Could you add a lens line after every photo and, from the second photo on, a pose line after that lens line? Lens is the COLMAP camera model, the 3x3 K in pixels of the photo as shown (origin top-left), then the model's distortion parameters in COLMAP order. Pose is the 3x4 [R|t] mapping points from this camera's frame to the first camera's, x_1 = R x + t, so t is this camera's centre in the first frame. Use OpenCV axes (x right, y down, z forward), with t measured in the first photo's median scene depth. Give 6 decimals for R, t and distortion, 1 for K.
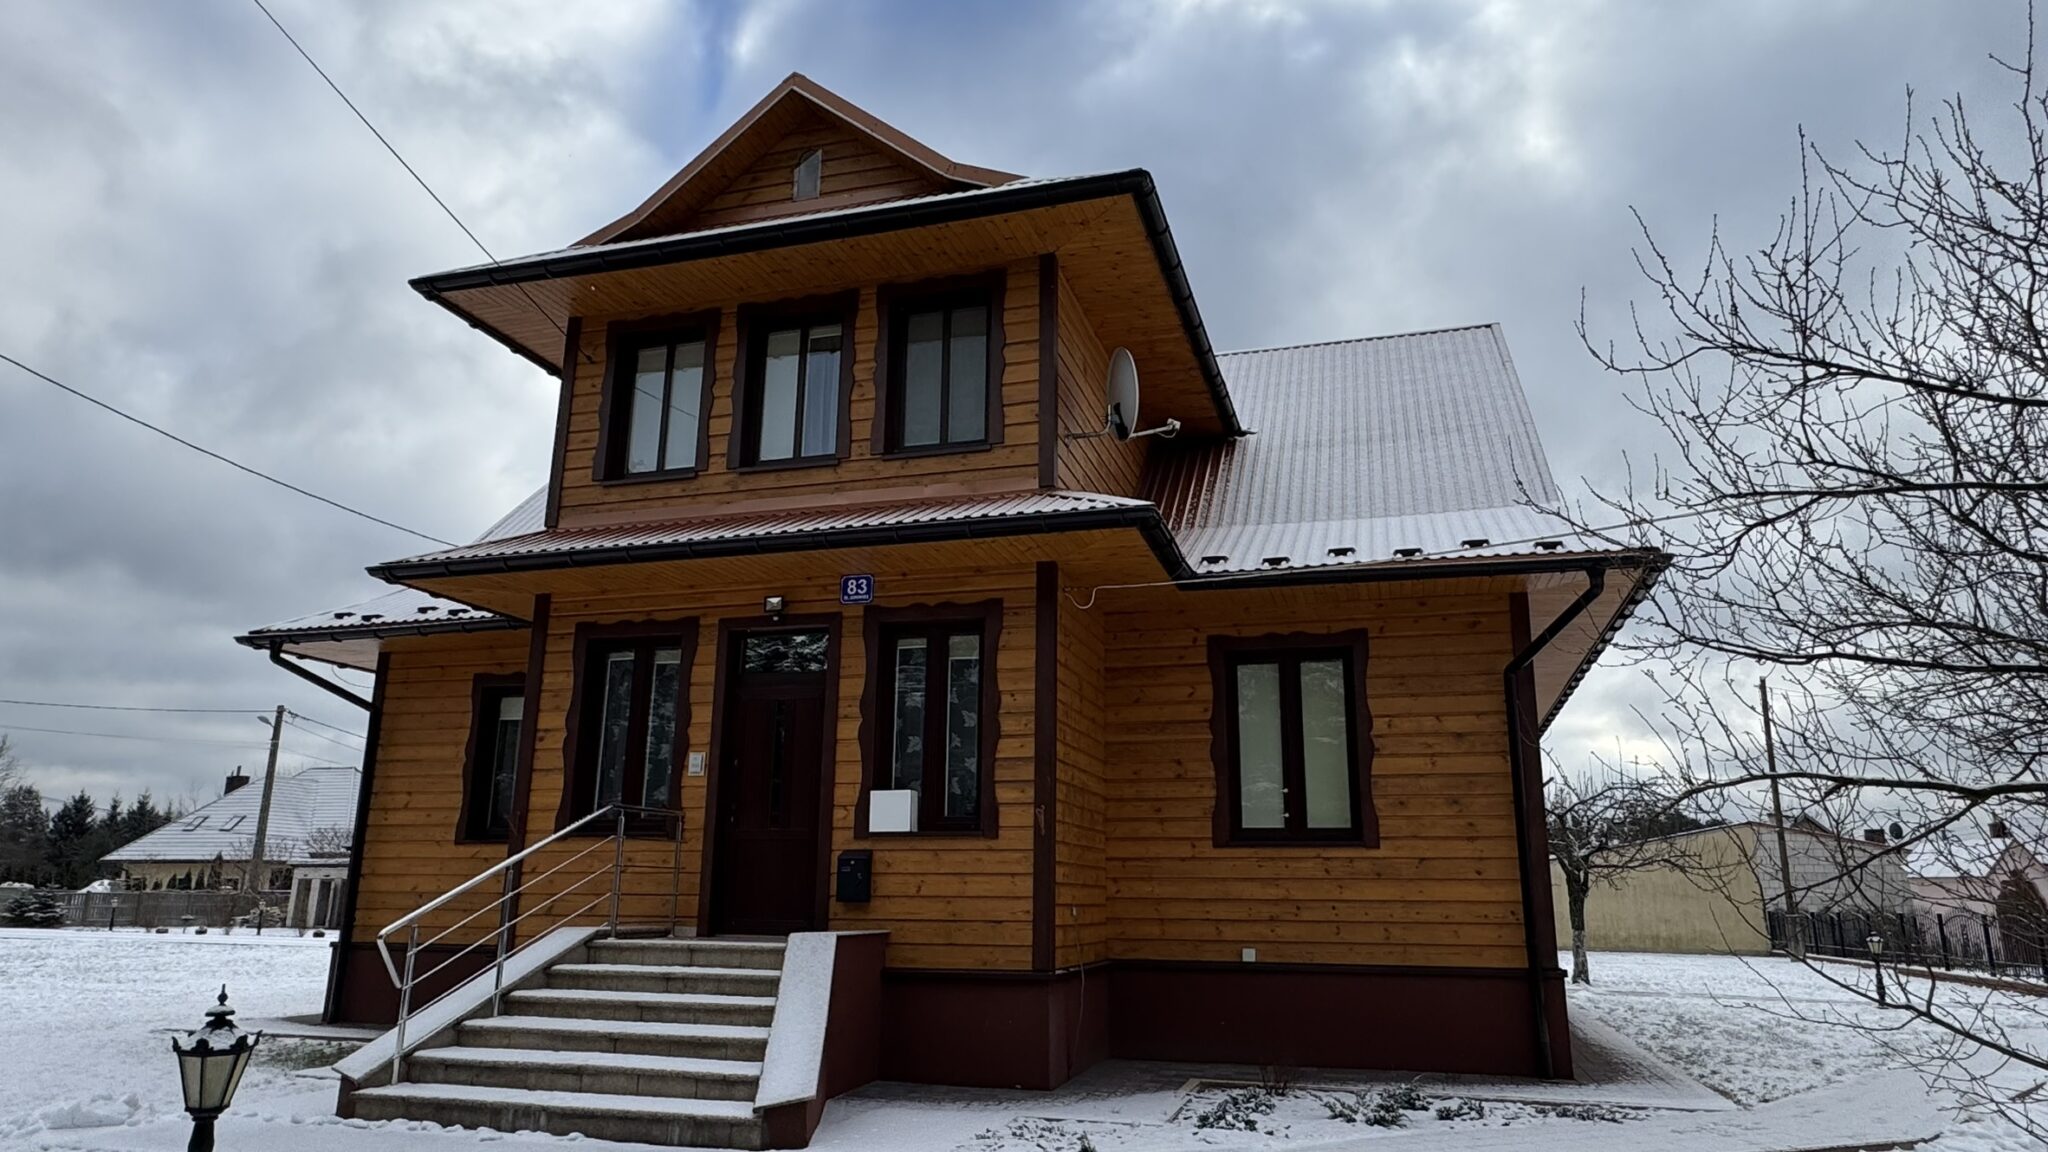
lens RADIAL K [[1293.3, 0, 975.0], [0, 1293.3, 562.8], [0, 0, 1]] dist [0.002895, 0.002775]
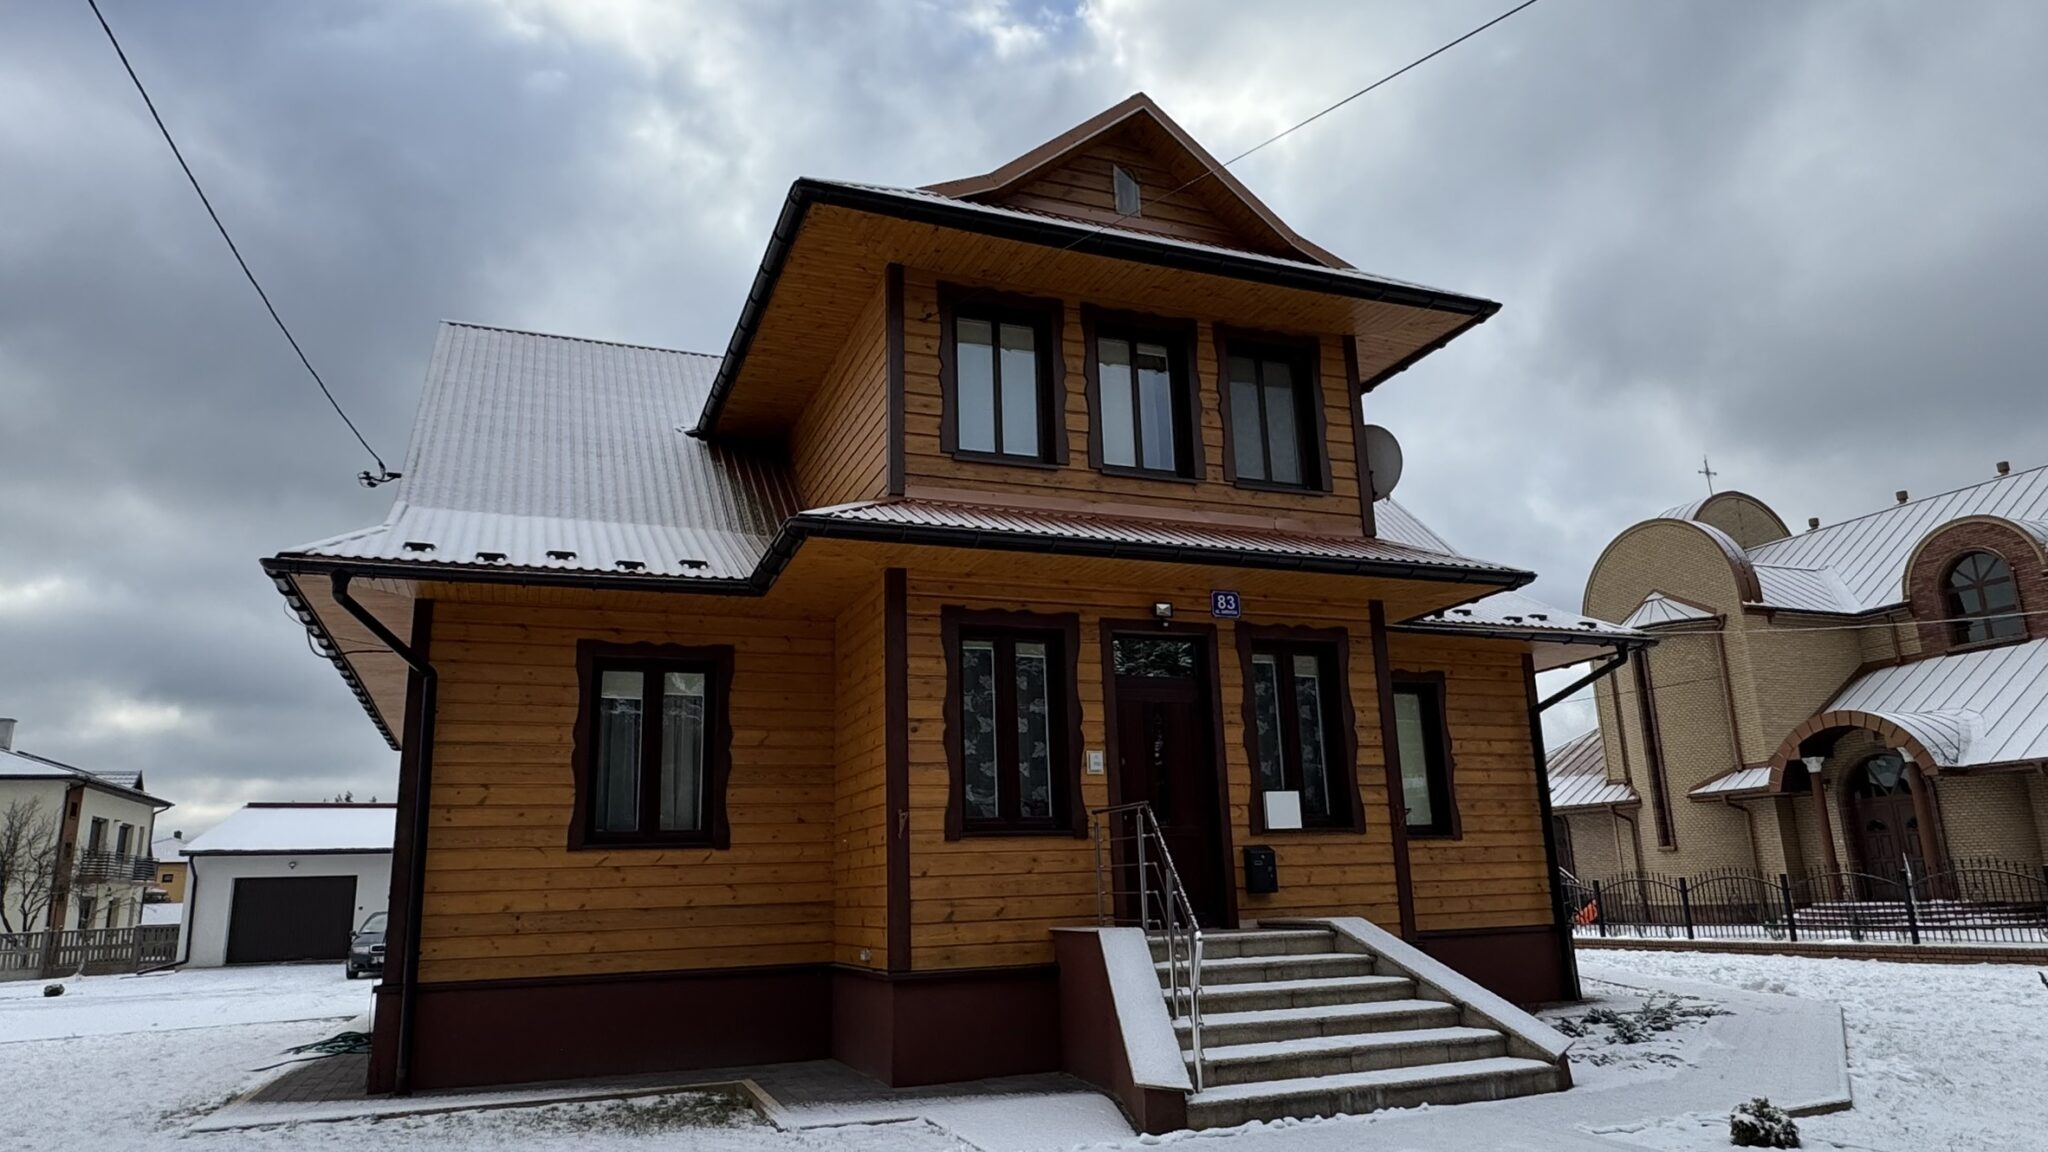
lens RADIAL K [[1293.3, 0, 1013.7], [0, 1293.3, 576.6], [0, 0, 1]] dist [0.002895, 0.002775]
pose [[0.776991, 0.116144, 0.618705, -0.873435], [-0.118773, 0.992228, -0.037103, 0.056899], [-0.618206, -0.044656, 0.784747, 0.258228]]
